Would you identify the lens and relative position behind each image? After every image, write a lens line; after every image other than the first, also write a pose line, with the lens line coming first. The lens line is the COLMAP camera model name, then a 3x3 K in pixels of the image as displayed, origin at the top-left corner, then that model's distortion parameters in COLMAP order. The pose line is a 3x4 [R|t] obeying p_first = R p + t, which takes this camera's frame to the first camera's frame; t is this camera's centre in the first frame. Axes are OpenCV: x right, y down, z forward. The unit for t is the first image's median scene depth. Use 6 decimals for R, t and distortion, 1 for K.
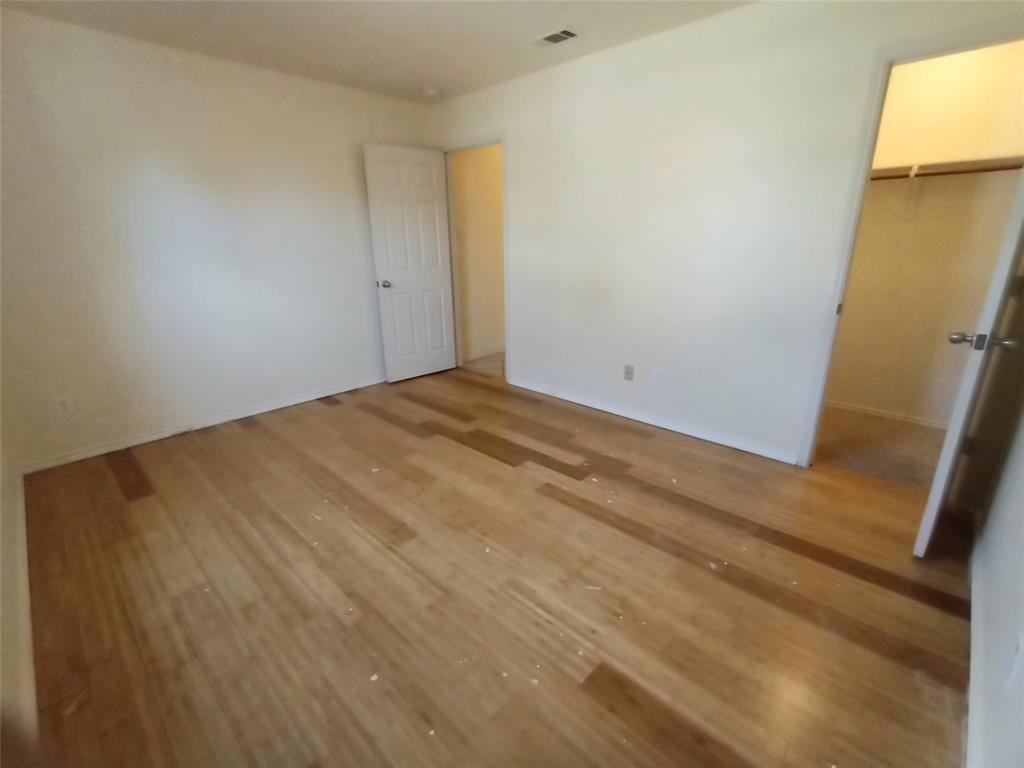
lens RADIAL K [[463.2, 0, 512.0], [0, 463.2, 384.0], [0, 0, 1]] dist [0.015825, 0.000586]
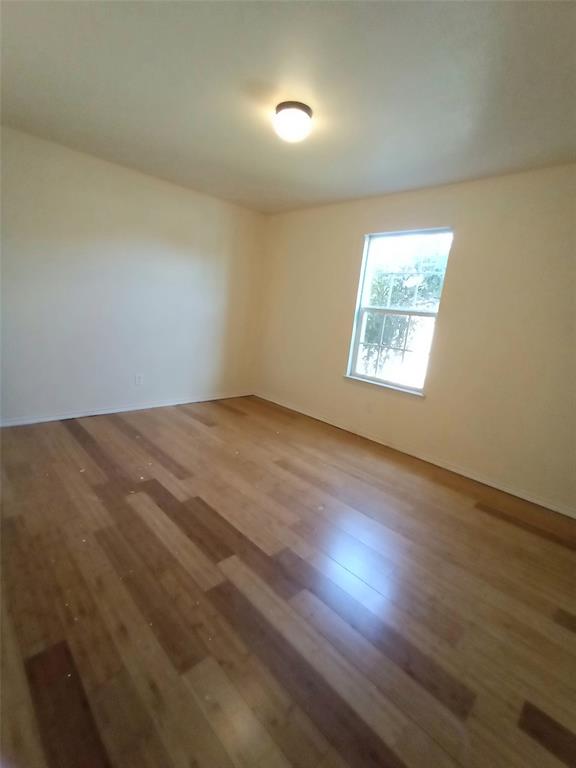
lens RADIAL K [[347.4, 0, 288.0], [0, 347.4, 384.0], [0, 0, 1]] dist [0.015825, 0.000586]
pose [[-0.994640, -0.101239, 0.021001, -0.199347], [-0.076589, 0.857866, 0.508134, -0.498793], [-0.069459, 0.503803, -0.861022, 1.565288]]
